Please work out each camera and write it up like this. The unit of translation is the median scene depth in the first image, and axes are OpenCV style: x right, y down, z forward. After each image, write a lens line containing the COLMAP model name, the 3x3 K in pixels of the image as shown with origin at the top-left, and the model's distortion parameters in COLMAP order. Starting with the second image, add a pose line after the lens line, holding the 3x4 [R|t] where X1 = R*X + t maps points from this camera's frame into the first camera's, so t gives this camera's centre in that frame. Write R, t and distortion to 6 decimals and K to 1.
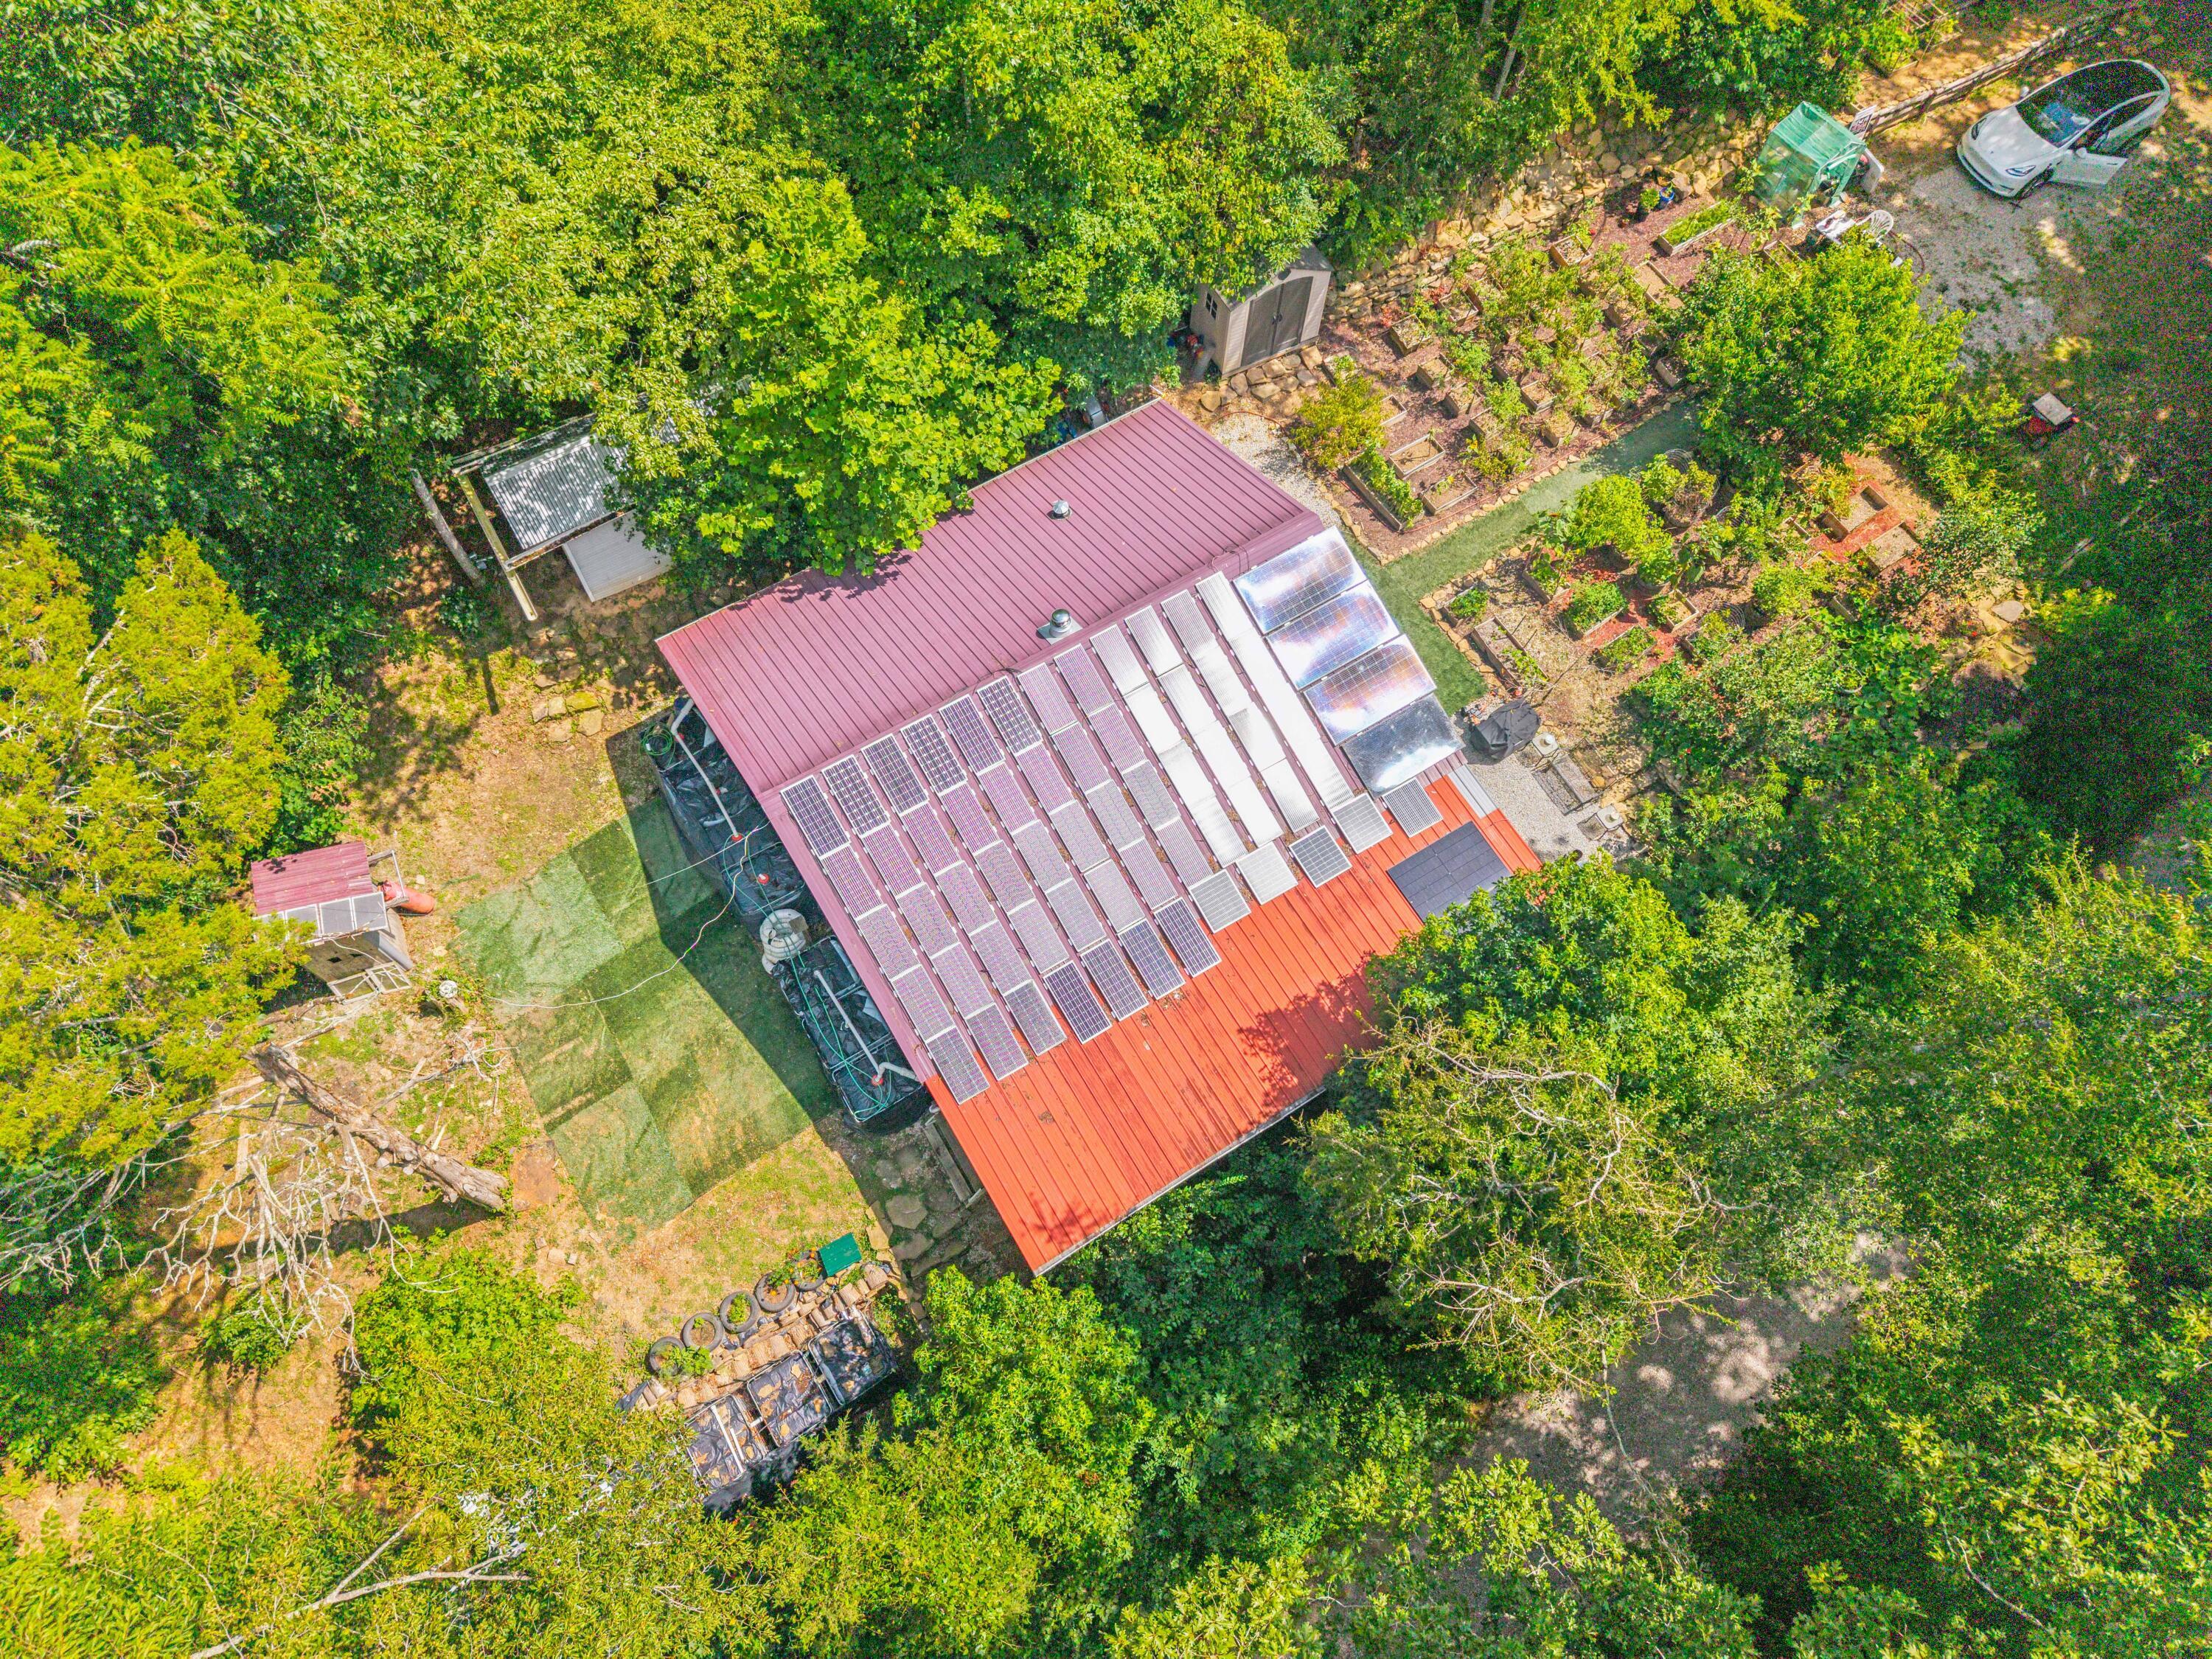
lens RADIAL K [[1477.9, 0, 1102.7], [0, 1477.9, 832.7], [0, 0, 1]] dist [0.030814, -0.009013]
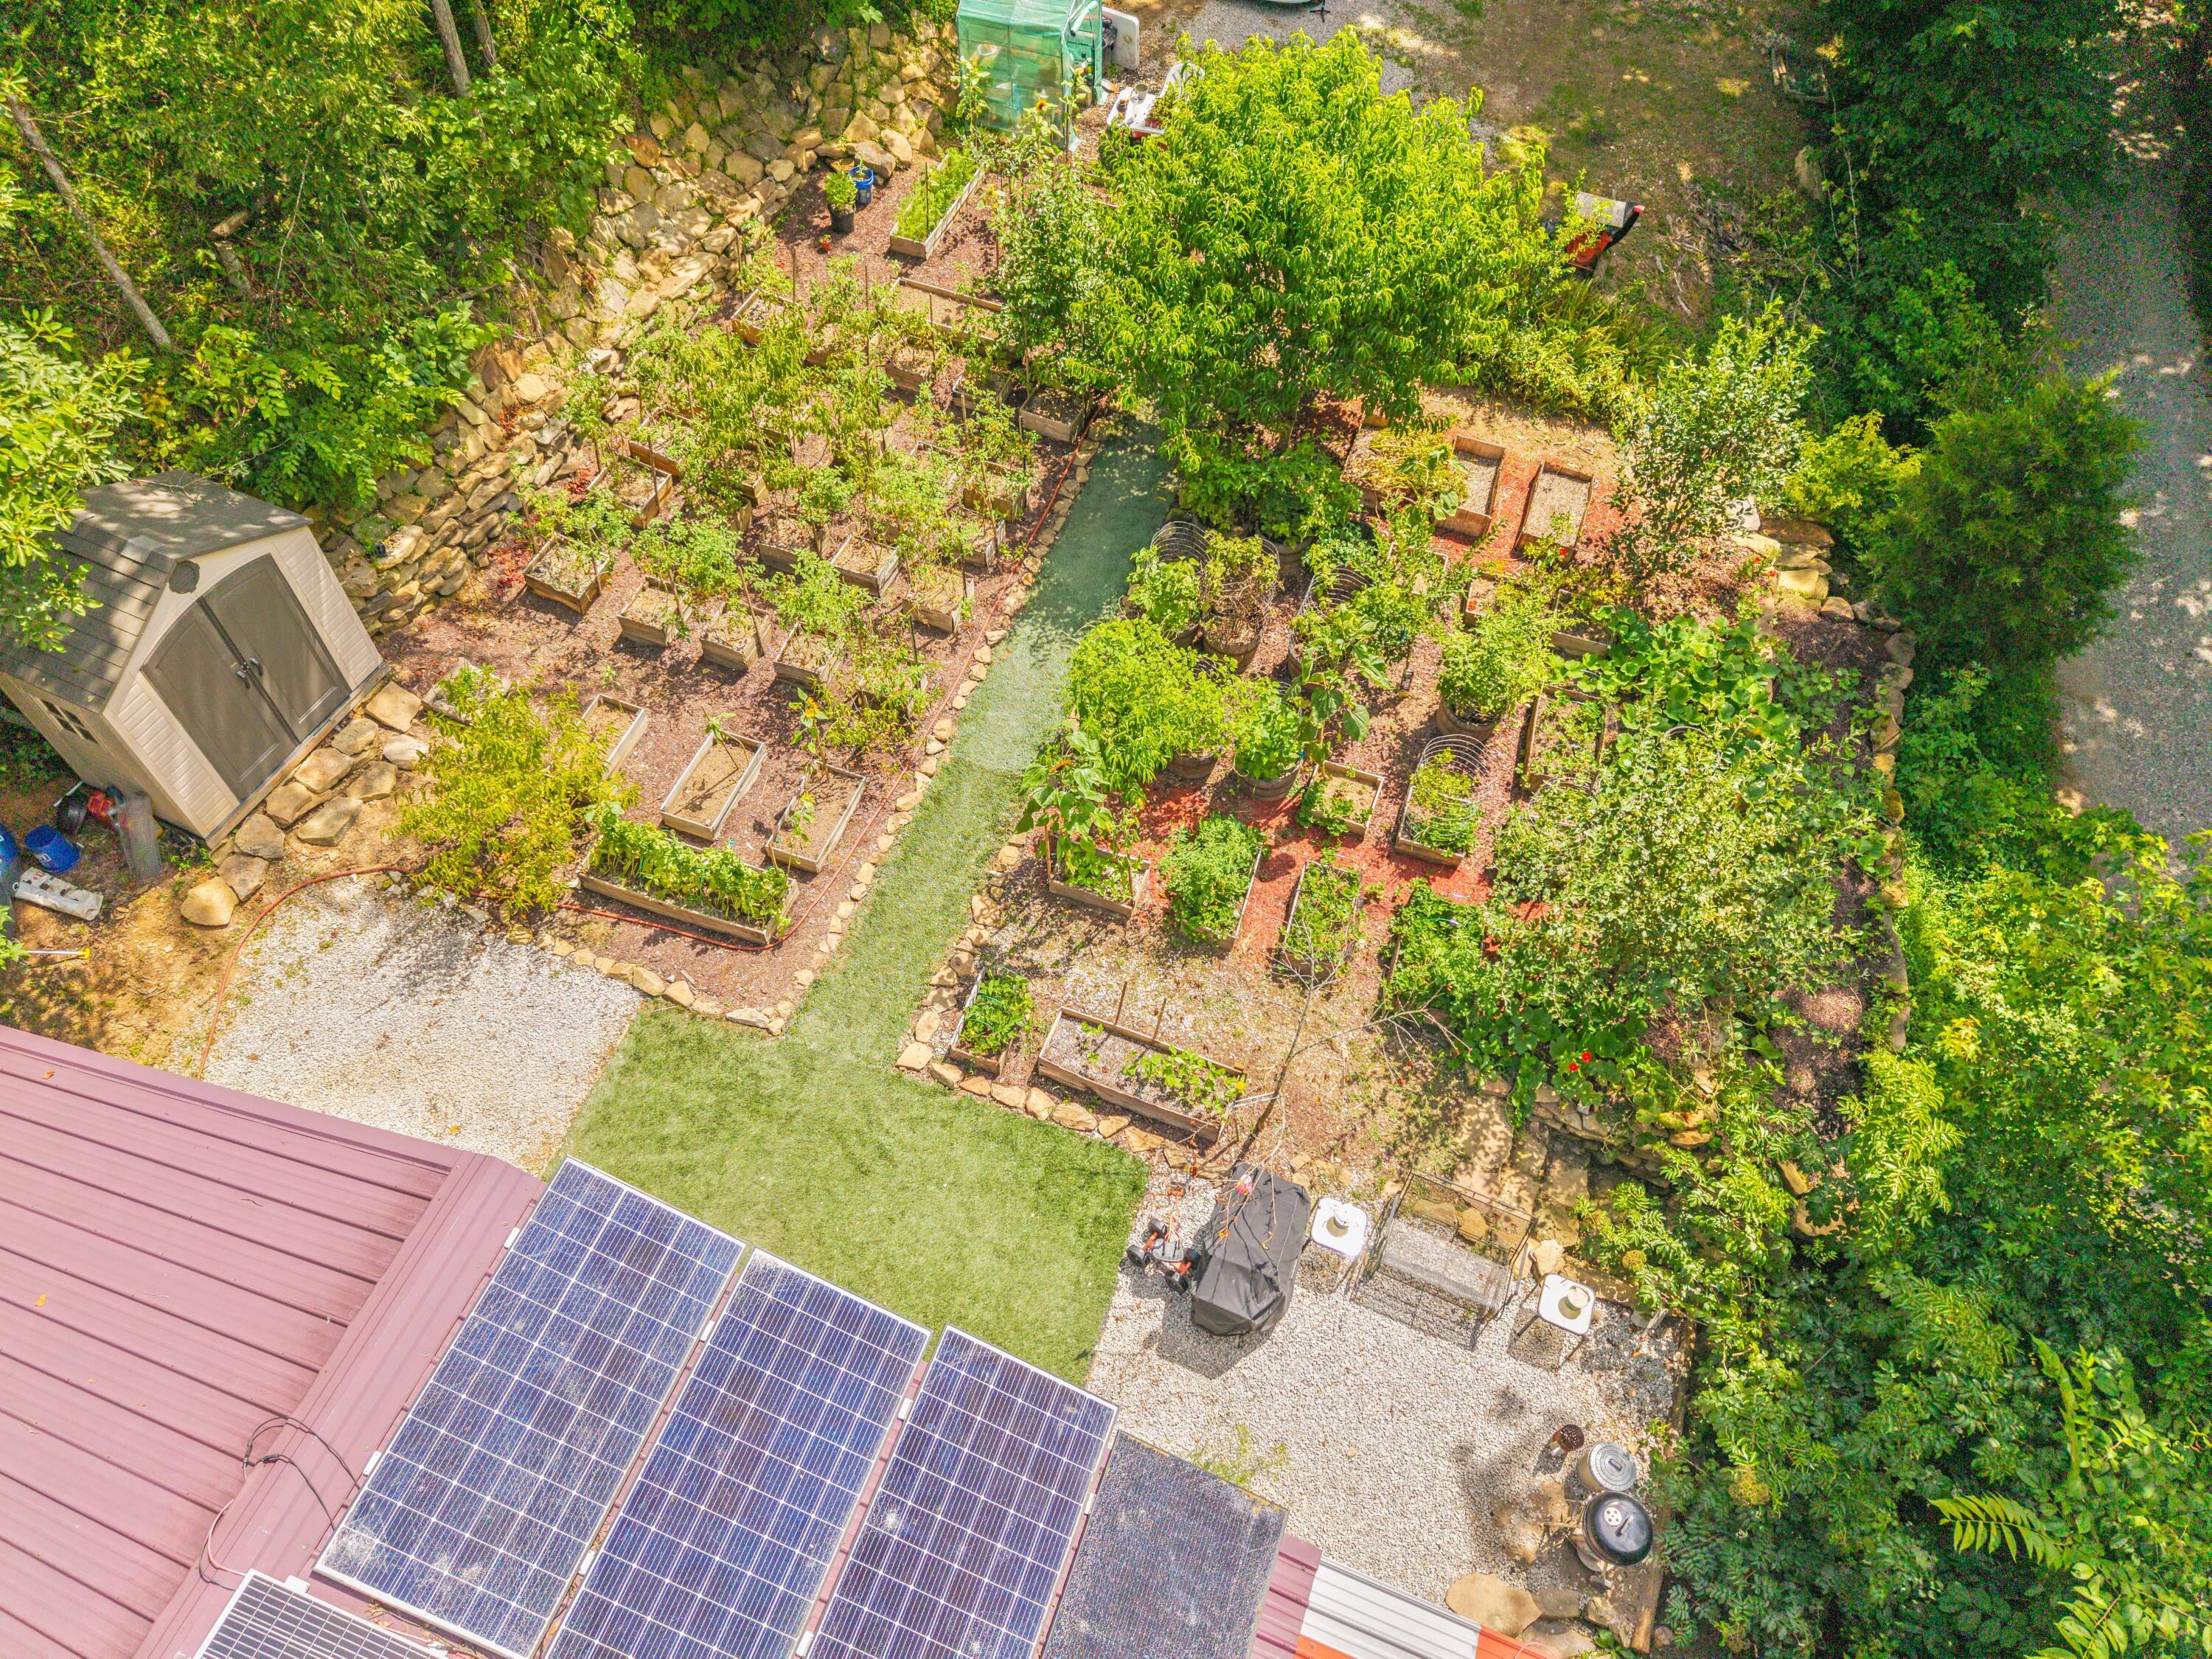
lens RADIAL K [[1477.9, 0, 1106.6], [0, 1477.9, 827.2], [0, 0, 1]] dist [0.030814, -0.009013]
pose [[0.793155, -0.498733, 0.349530, 0.139981], [0.545133, 0.837280, -0.042330, -0.156044], [-0.271543, 0.224114, 0.935969, 0.537924]]
